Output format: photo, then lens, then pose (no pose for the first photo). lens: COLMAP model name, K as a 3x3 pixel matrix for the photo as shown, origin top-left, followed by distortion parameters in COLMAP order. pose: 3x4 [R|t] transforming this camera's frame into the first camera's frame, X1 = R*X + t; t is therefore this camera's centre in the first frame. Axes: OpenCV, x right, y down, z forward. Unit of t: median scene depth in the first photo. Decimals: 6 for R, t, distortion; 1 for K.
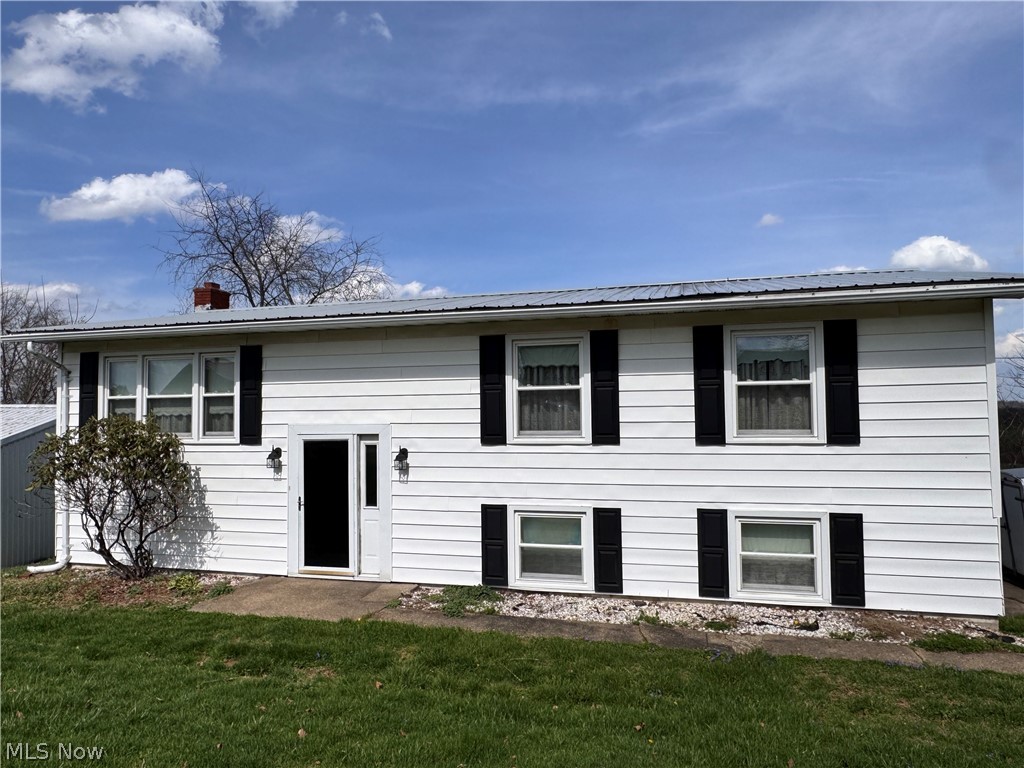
lens RADIAL K [[690.0, 0, 508.1], [0, 690.0, 383.9], [0, 0, 1]] dist [-0.012847, 0.013919]
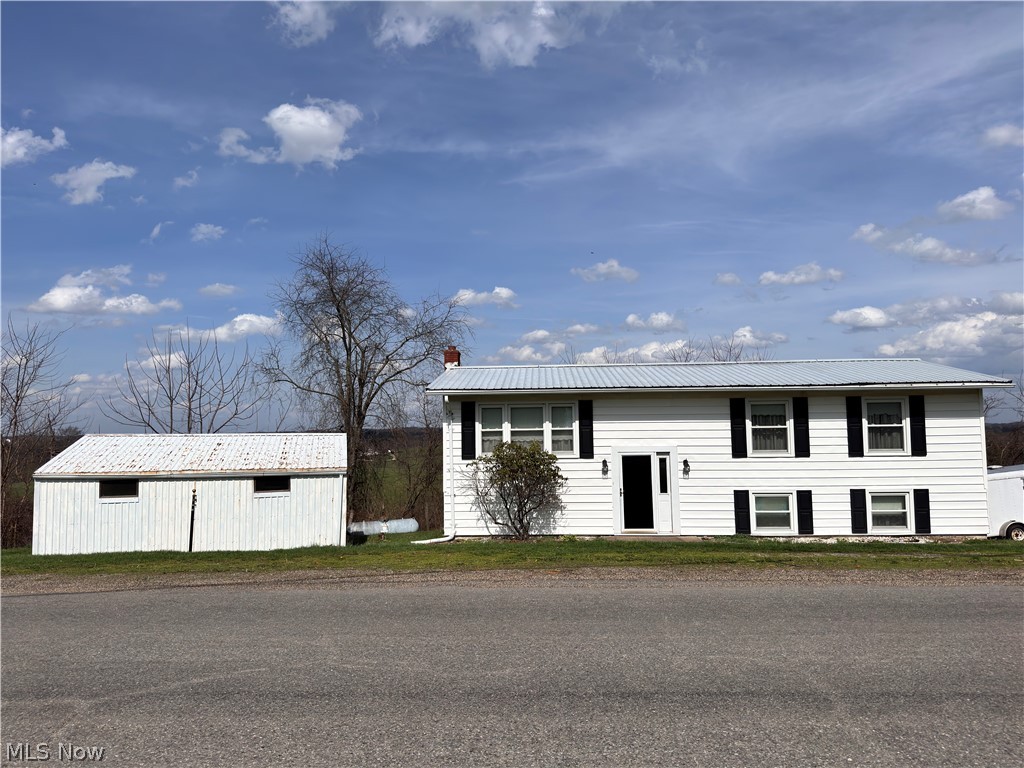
lens RADIAL K [[724.4, 0, 507.5], [0, 724.4, 378.3], [0, 0, 1]] dist [0.086596, -0.119722]
pose [[0.974686, 0.018618, 0.222804, -1.109306], [-0.009310, 0.999042, -0.042757, -0.035871], [-0.223386, 0.039600, 0.973925, -0.810445]]
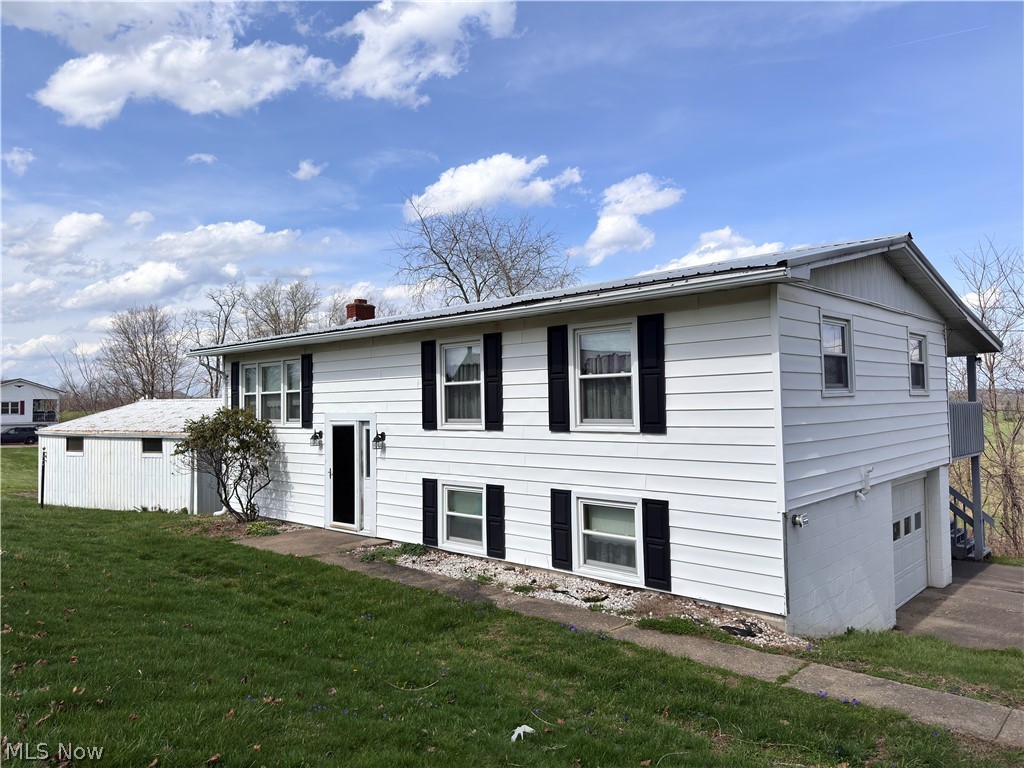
lens RADIAL K [[724.4, 0, 512.9], [0, 724.4, 377.9], [0, 0, 1]] dist [0.086596, -0.119722]
pose [[0.881192, -0.019686, -0.472348, 0.745767], [0.024613, 0.999688, 0.004252, -0.006444], [0.472117, -0.015372, 0.881402, -0.067241]]
